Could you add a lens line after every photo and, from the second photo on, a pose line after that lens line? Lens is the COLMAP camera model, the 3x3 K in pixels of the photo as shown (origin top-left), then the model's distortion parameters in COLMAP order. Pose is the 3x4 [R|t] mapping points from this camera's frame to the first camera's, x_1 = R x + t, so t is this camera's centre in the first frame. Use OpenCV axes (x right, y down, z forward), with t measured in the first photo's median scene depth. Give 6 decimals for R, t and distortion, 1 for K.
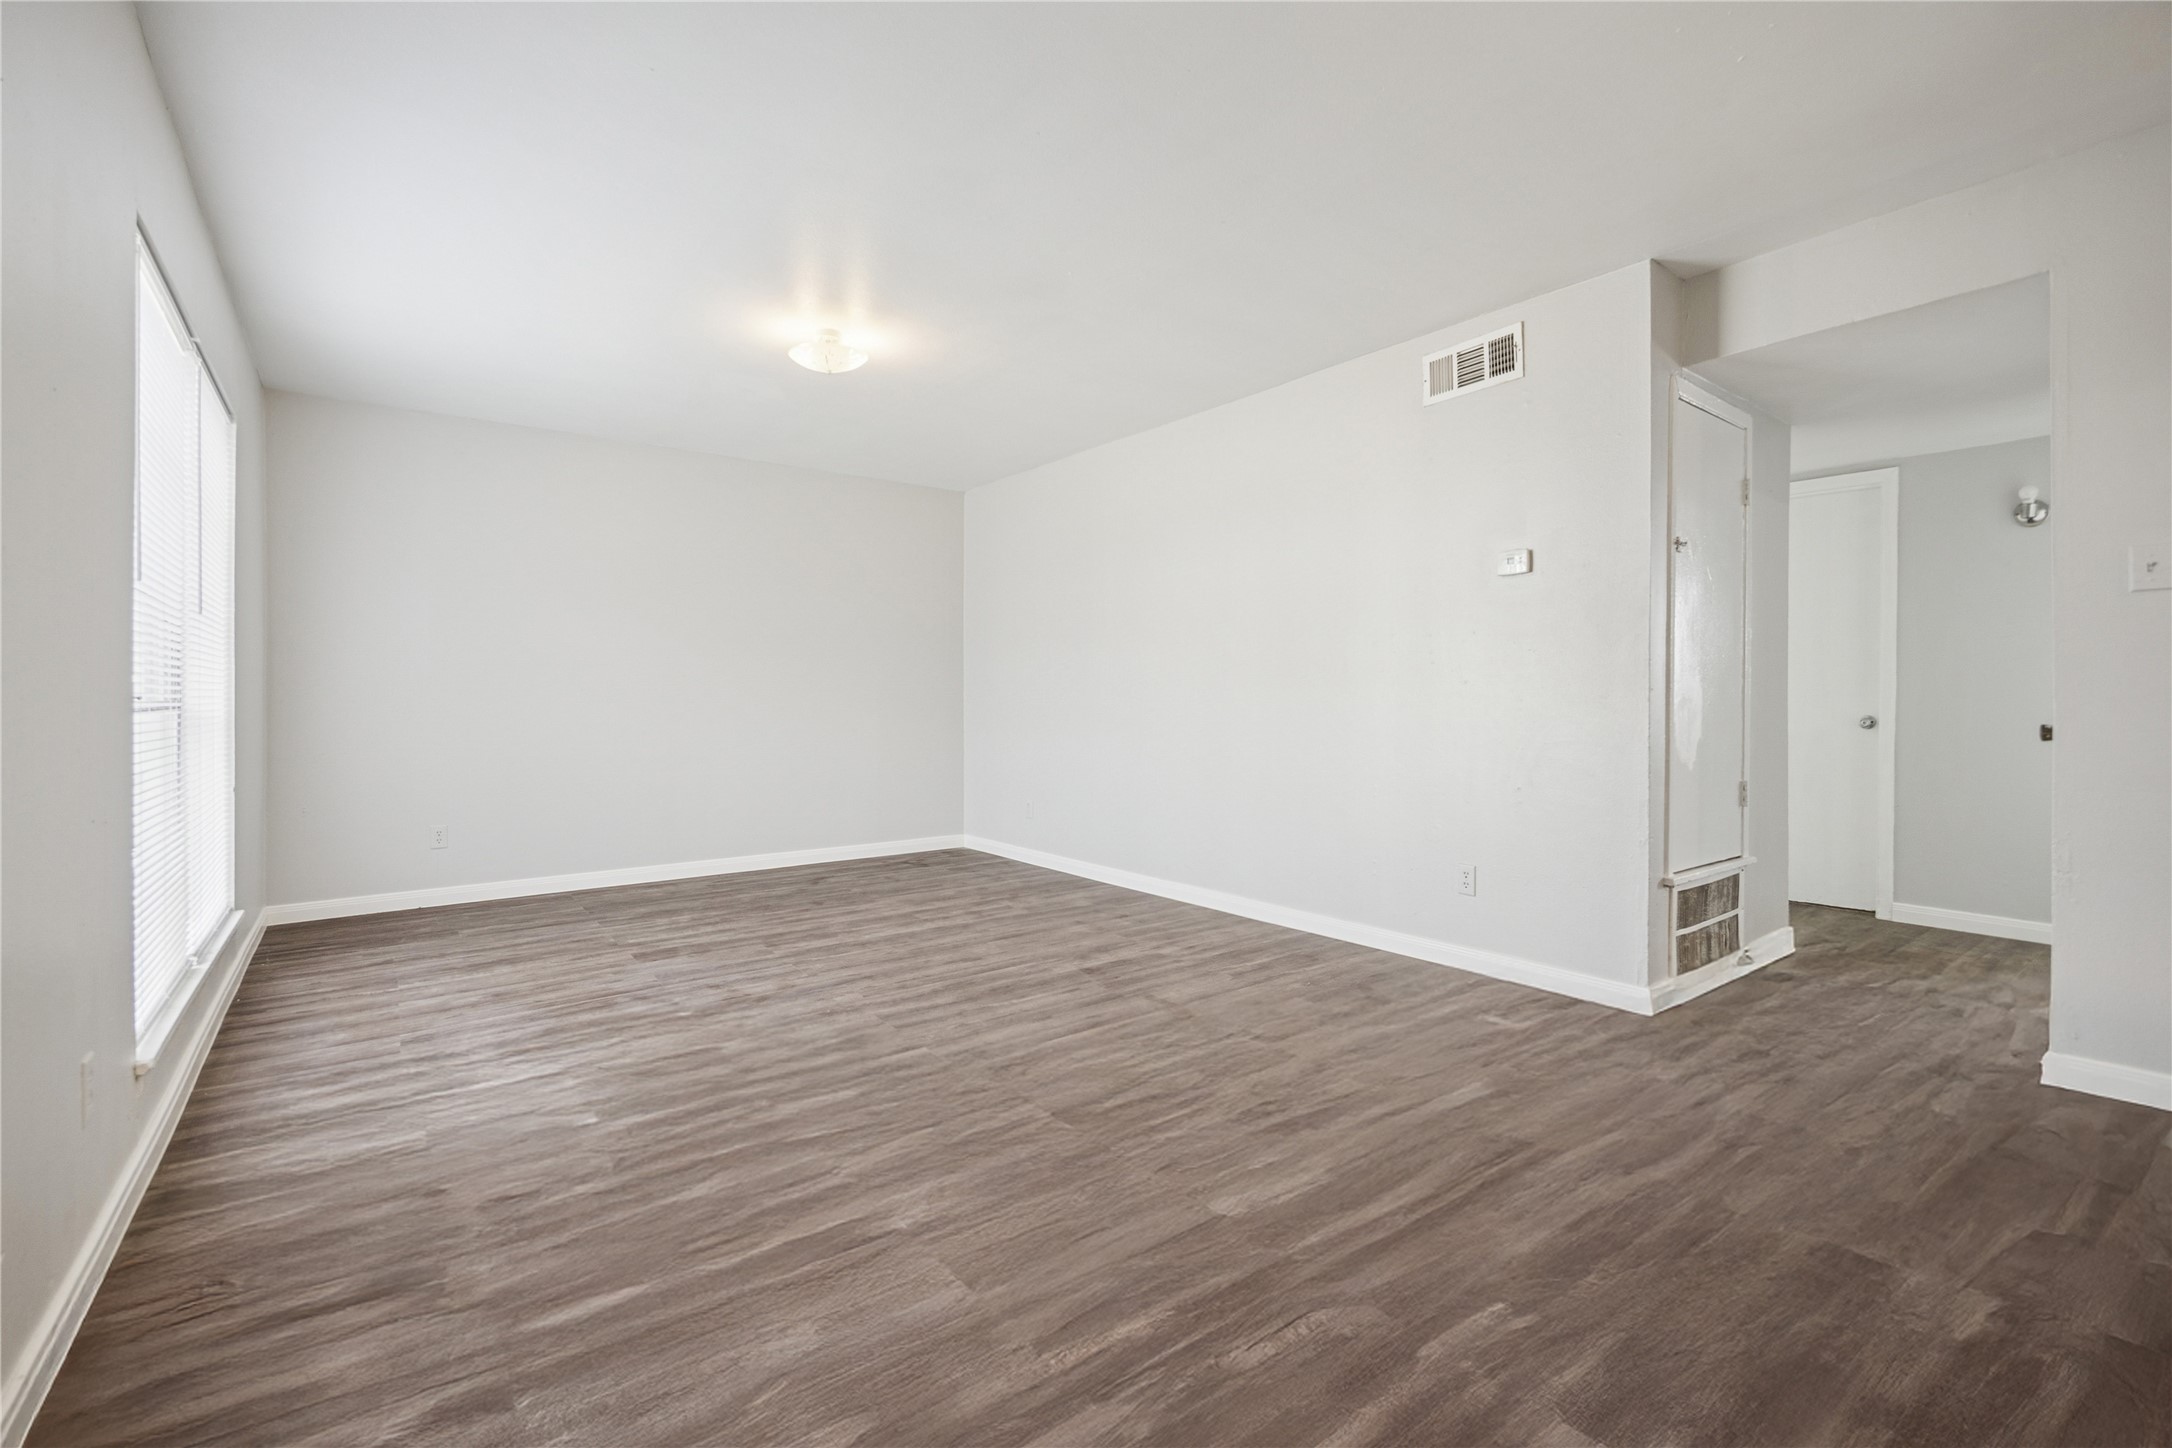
lens RADIAL K [[941.0, 0, 1102.0], [0, 941.0, 717.7], [0, 0, 1]] dist [0.000543, 0.000154]
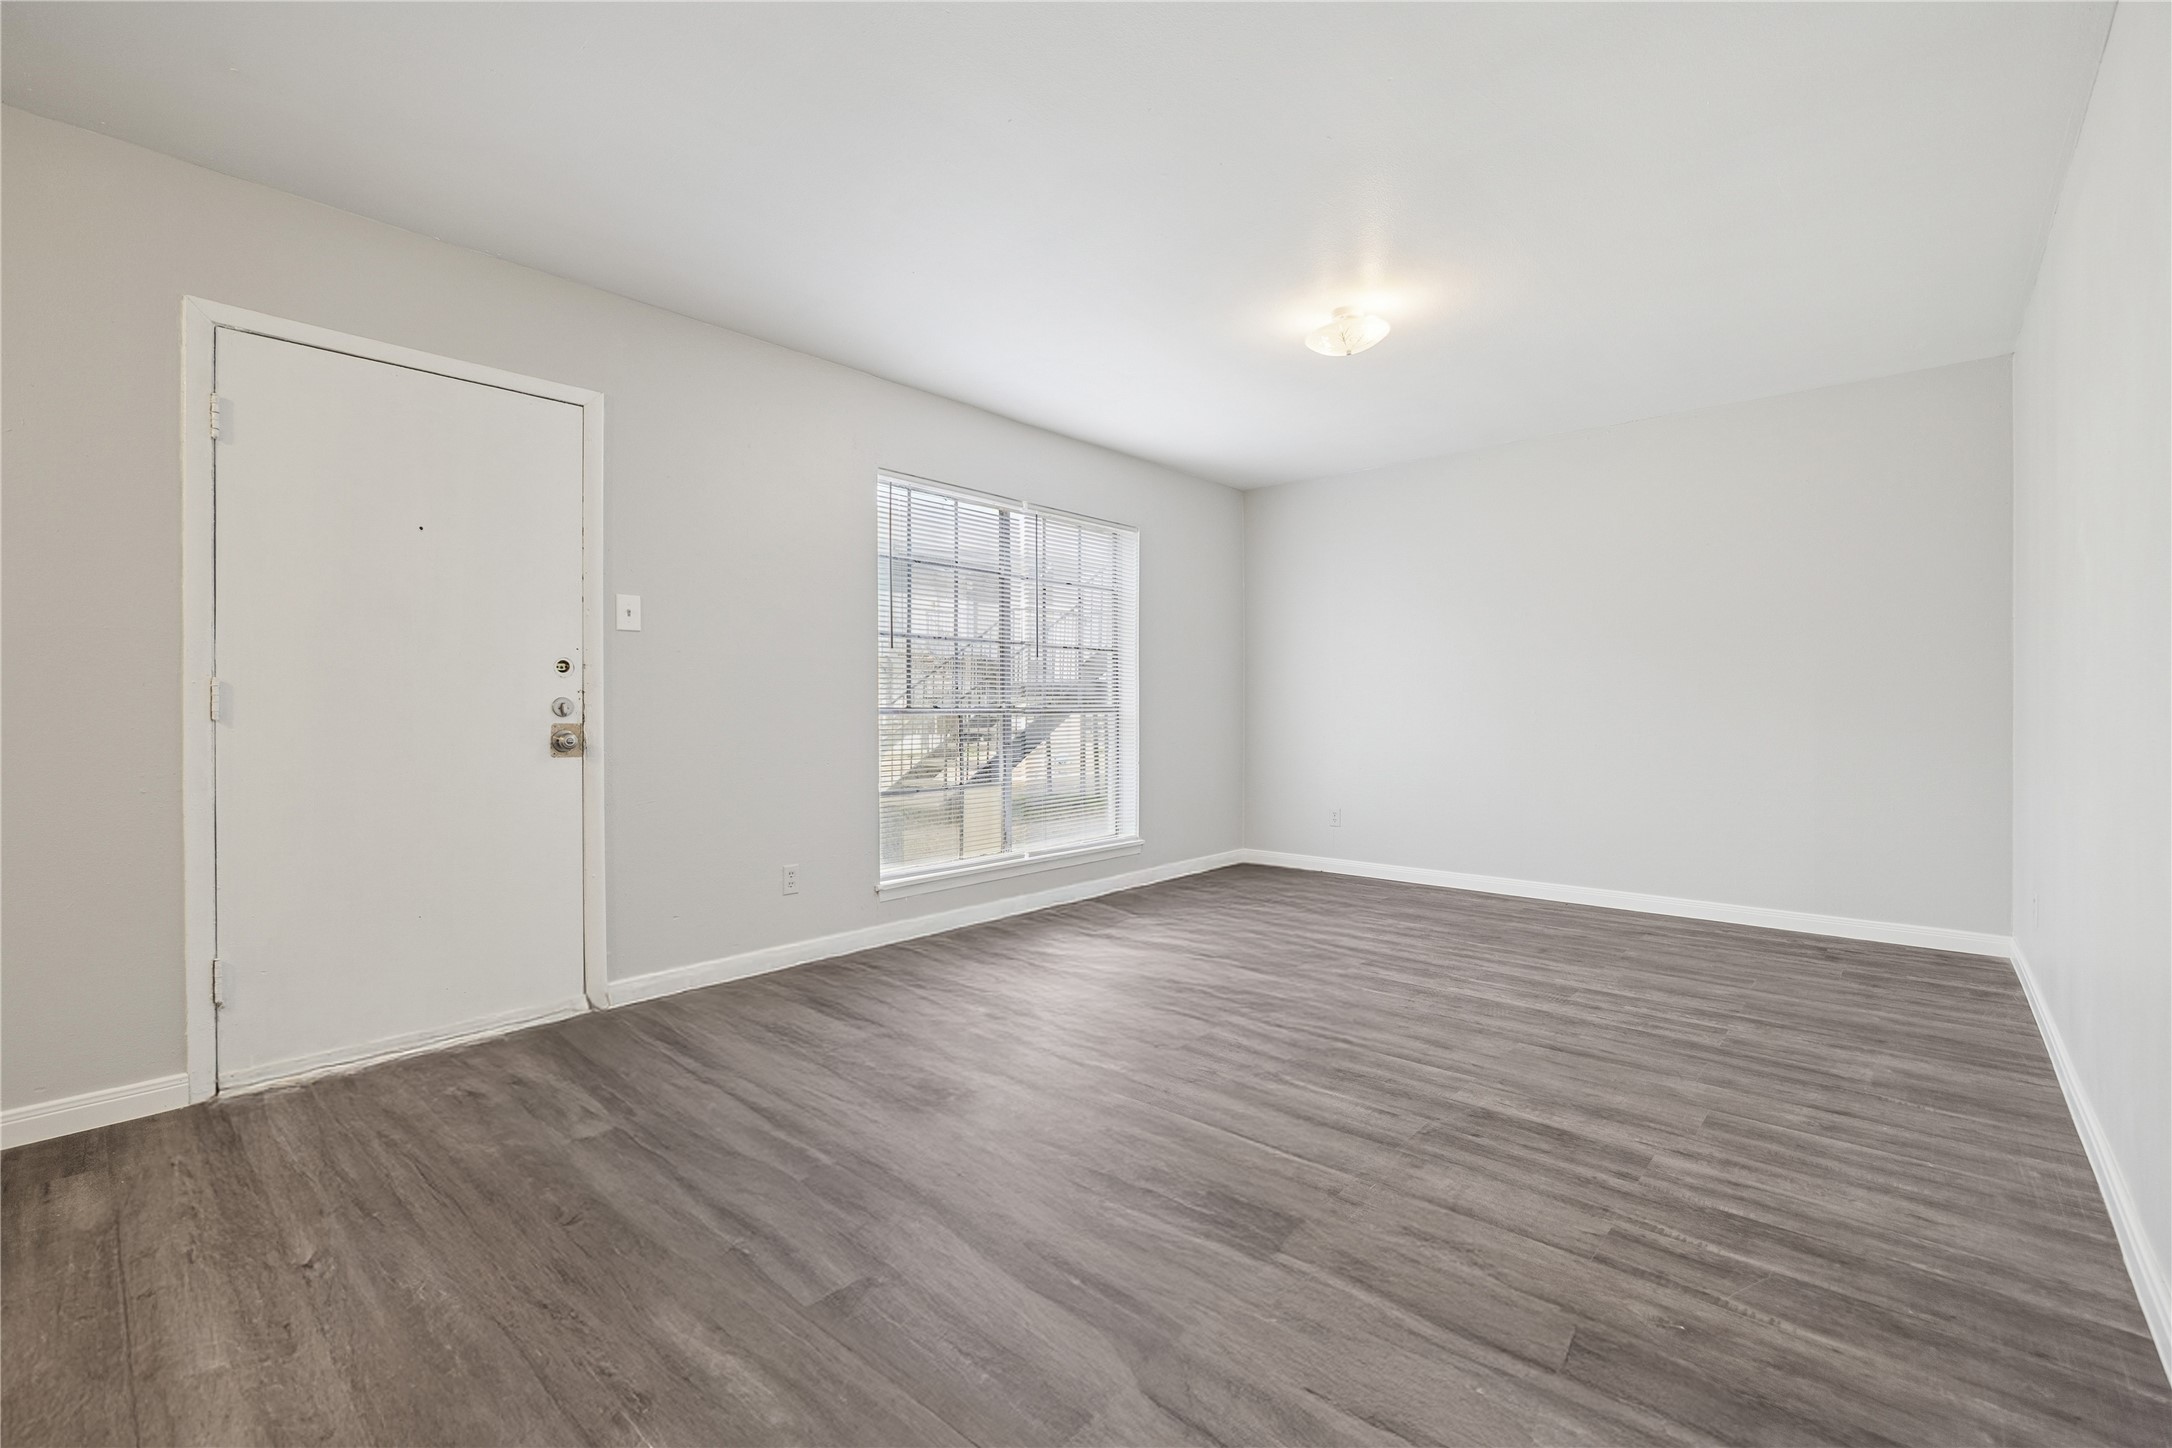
lens RADIAL K [[941.0, 0, 1093.1], [0, 941.0, 705.7], [0, 0, 1]] dist [0.000543, 0.000154]
pose [[0.190532, 0.004807, -0.981669, 0.606079], [-0.021037, 0.999778, 0.000813, -0.017045], [0.981455, 0.020496, 0.190591, 0.610607]]
